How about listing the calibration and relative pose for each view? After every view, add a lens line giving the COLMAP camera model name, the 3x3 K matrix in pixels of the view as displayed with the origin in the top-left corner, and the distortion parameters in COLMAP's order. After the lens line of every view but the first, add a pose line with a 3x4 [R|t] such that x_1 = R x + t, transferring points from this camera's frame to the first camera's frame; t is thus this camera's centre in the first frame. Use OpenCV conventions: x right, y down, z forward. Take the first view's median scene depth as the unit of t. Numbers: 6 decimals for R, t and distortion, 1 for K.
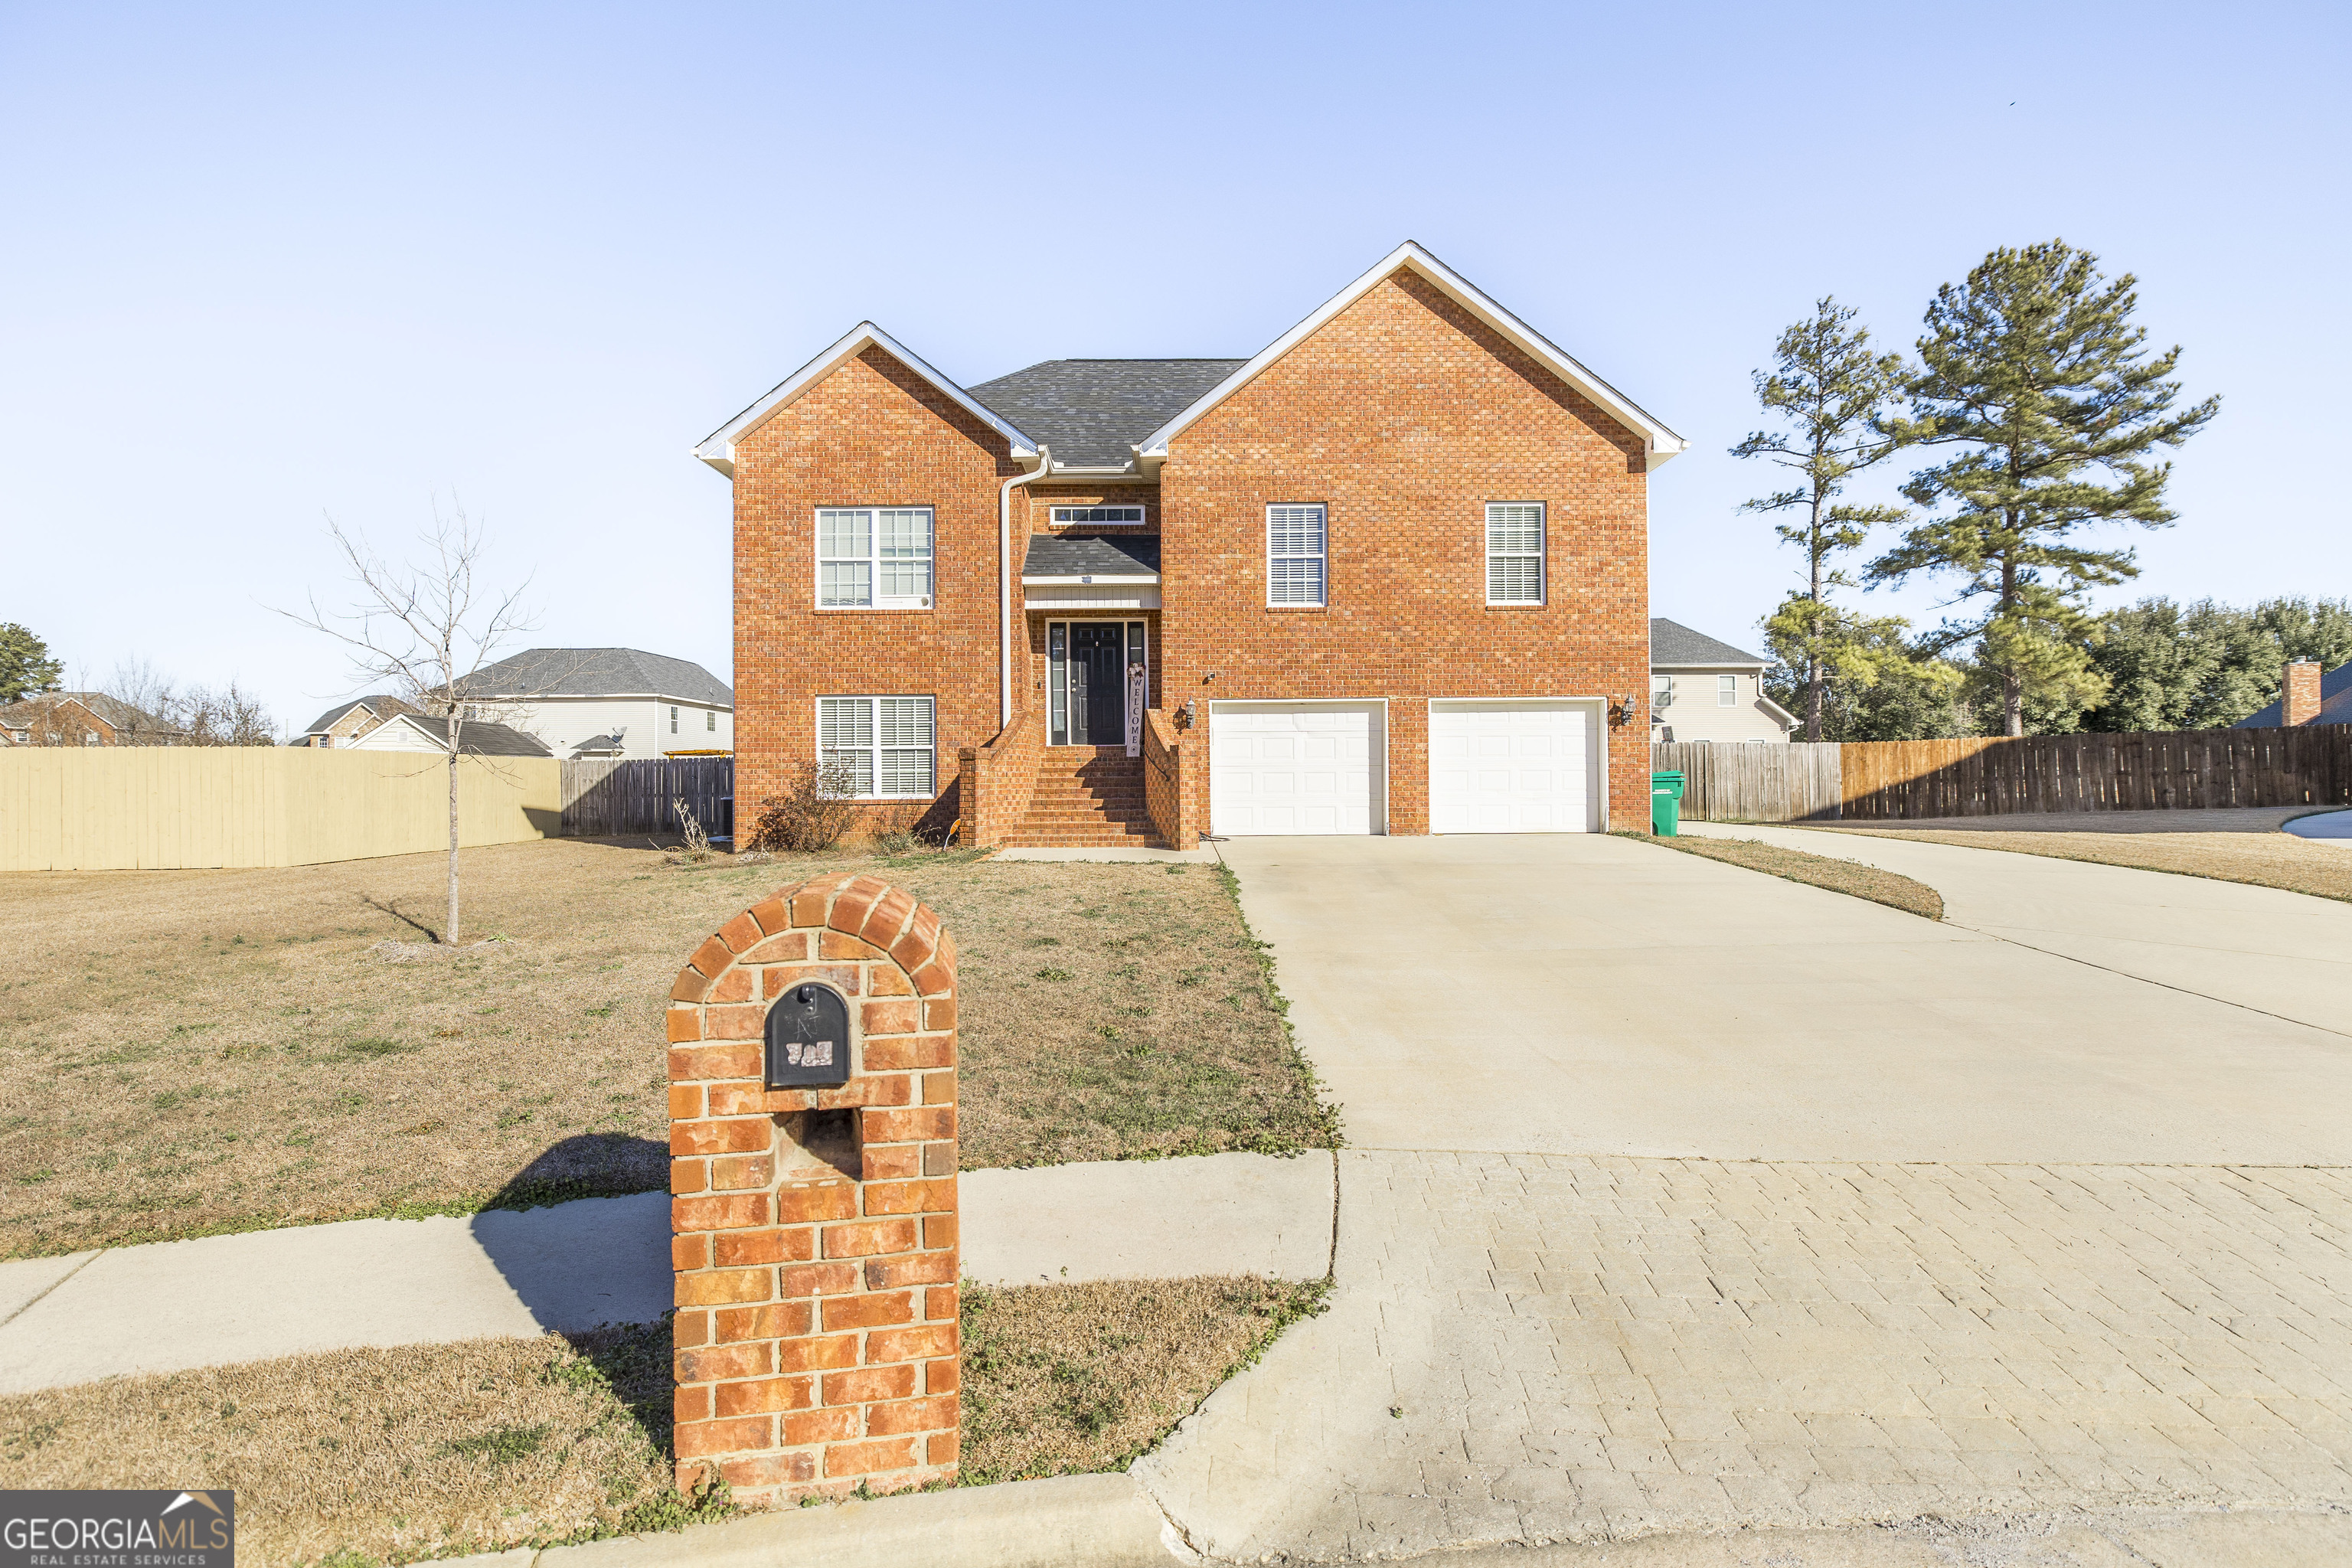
lens RADIAL K [[1134.1, 0, 1162.8], [0, 1134.1, 785.5], [0, 0, 1]] dist [-0.000129, -0.000041]
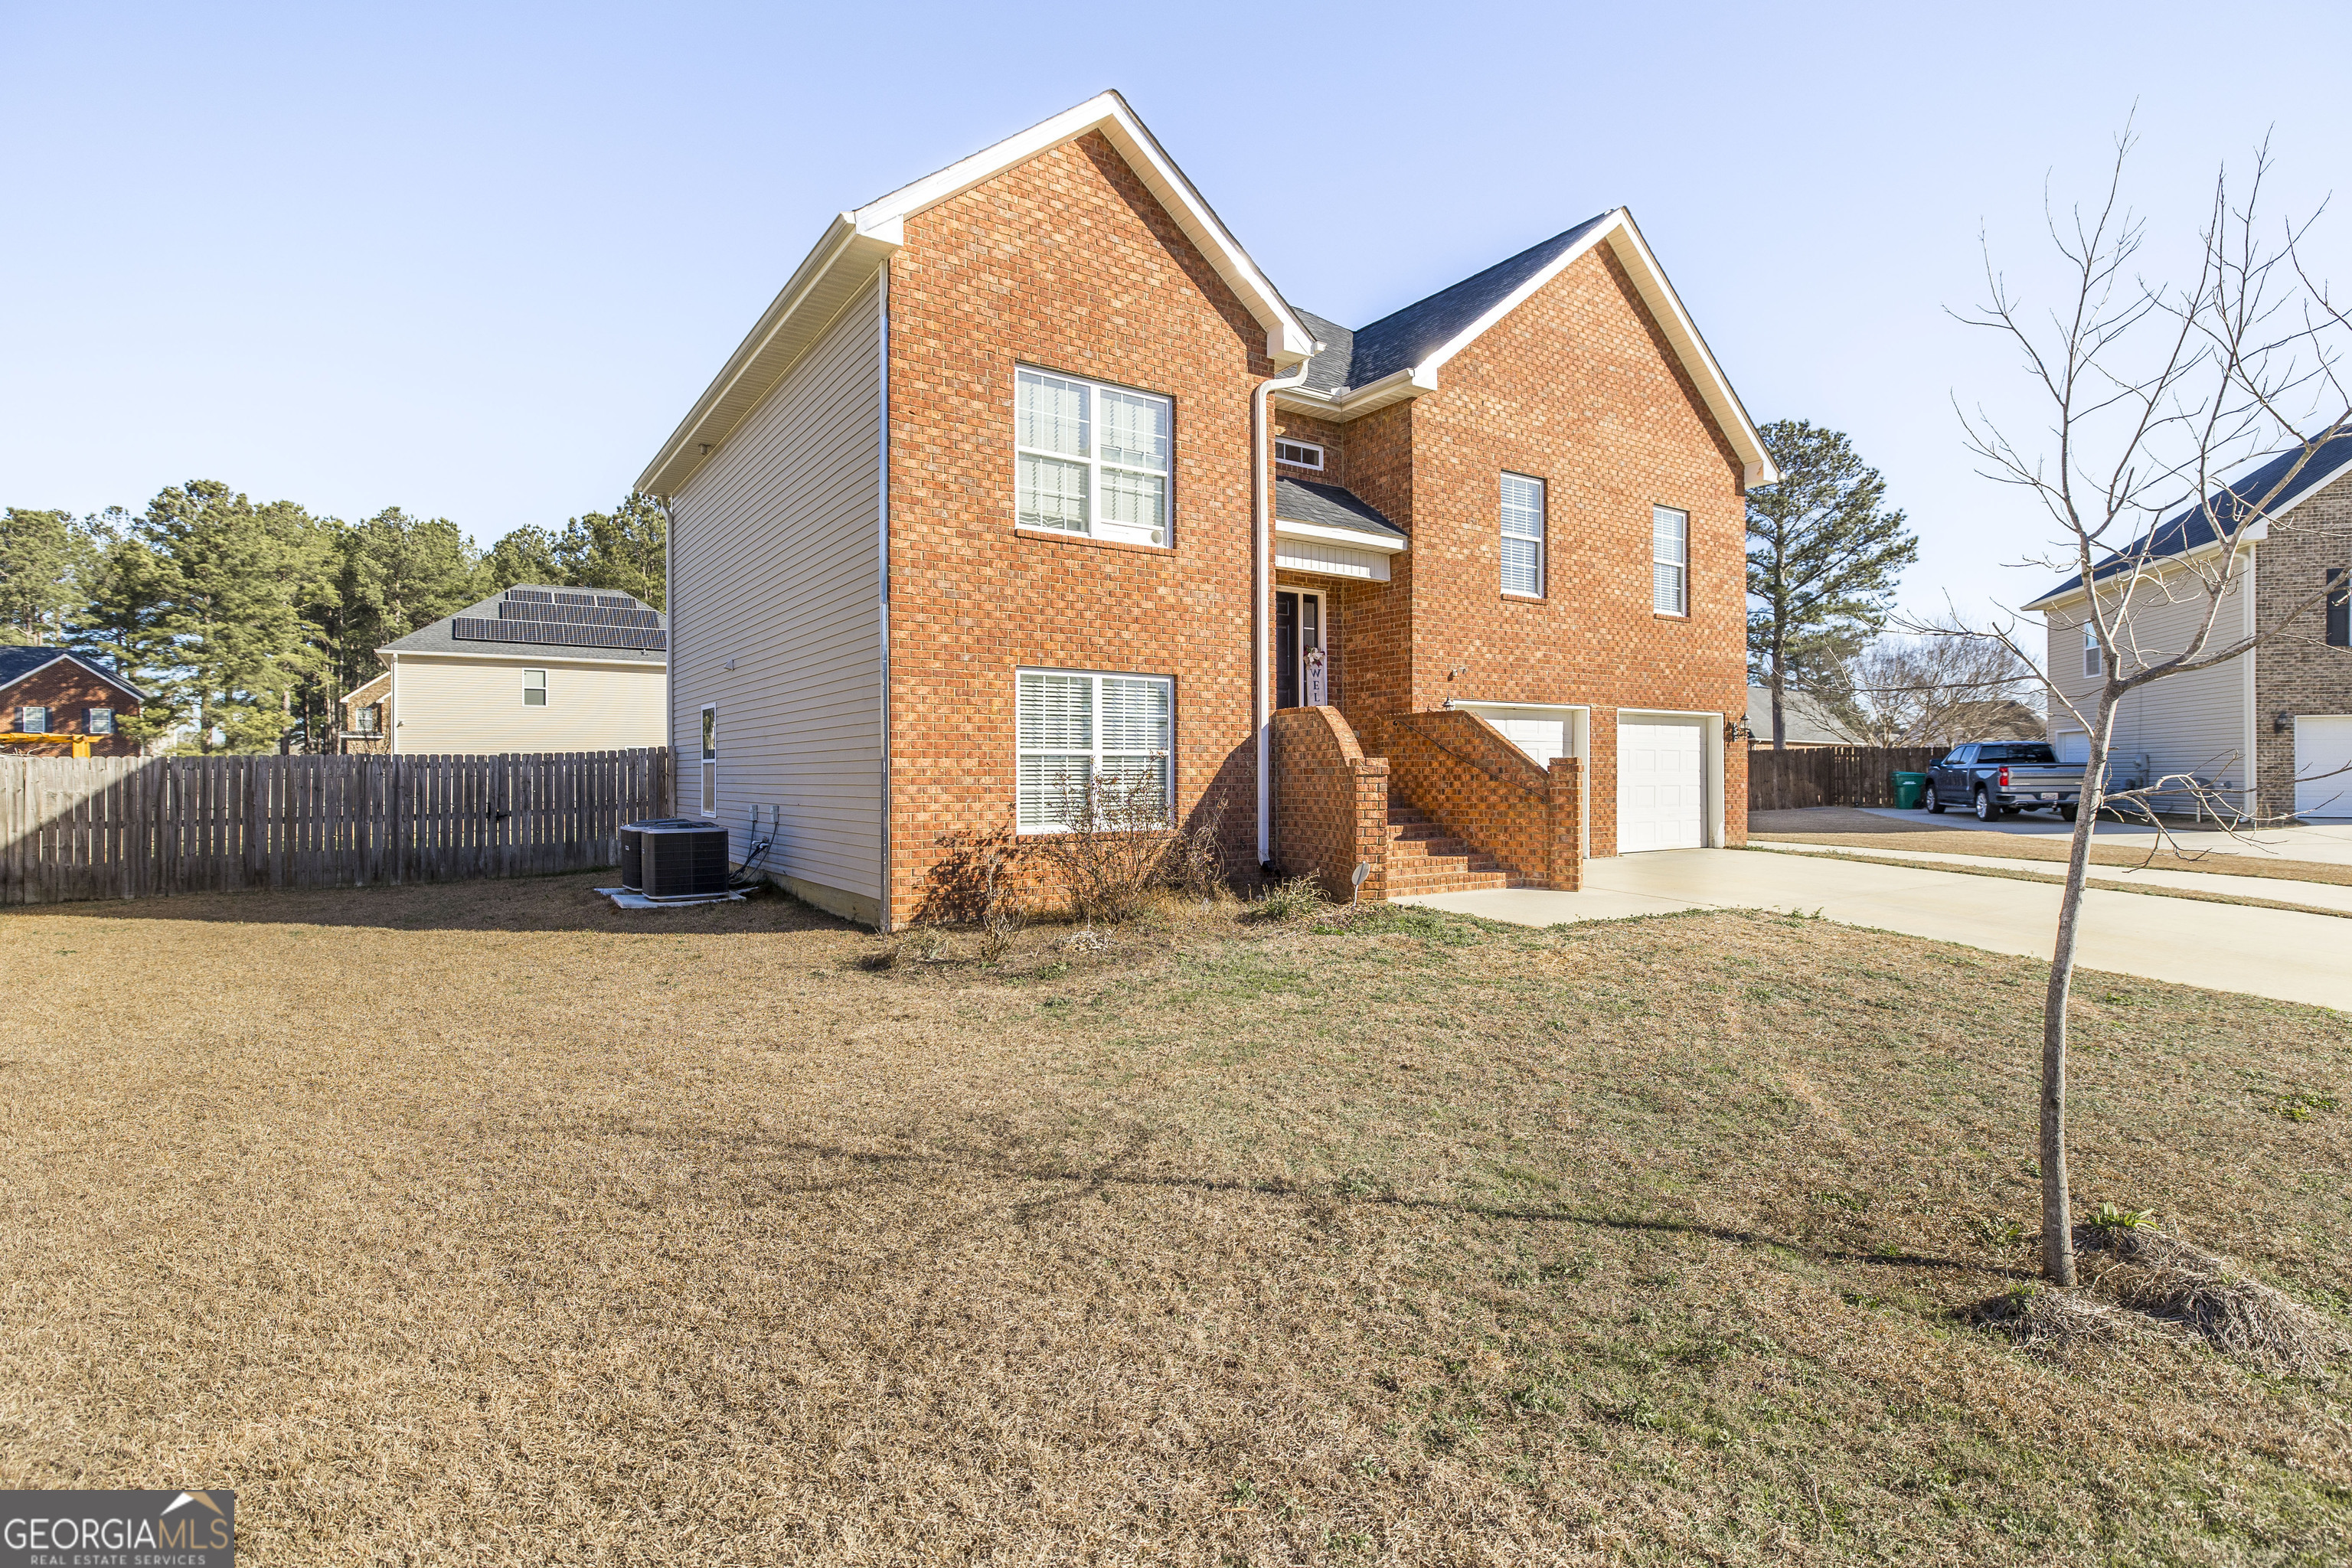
lens RADIAL K [[1134.1, 0, 1160.1], [0, 1134.1, 781.1], [0, 0, 1]] dist [-0.000129, -0.000041]
pose [[0.825710, 0.000647, 0.564094, -0.591002], [-0.000976, 0.999999, 0.000283, -0.017404], [-0.564094, -0.000784, 0.825710, 0.444944]]
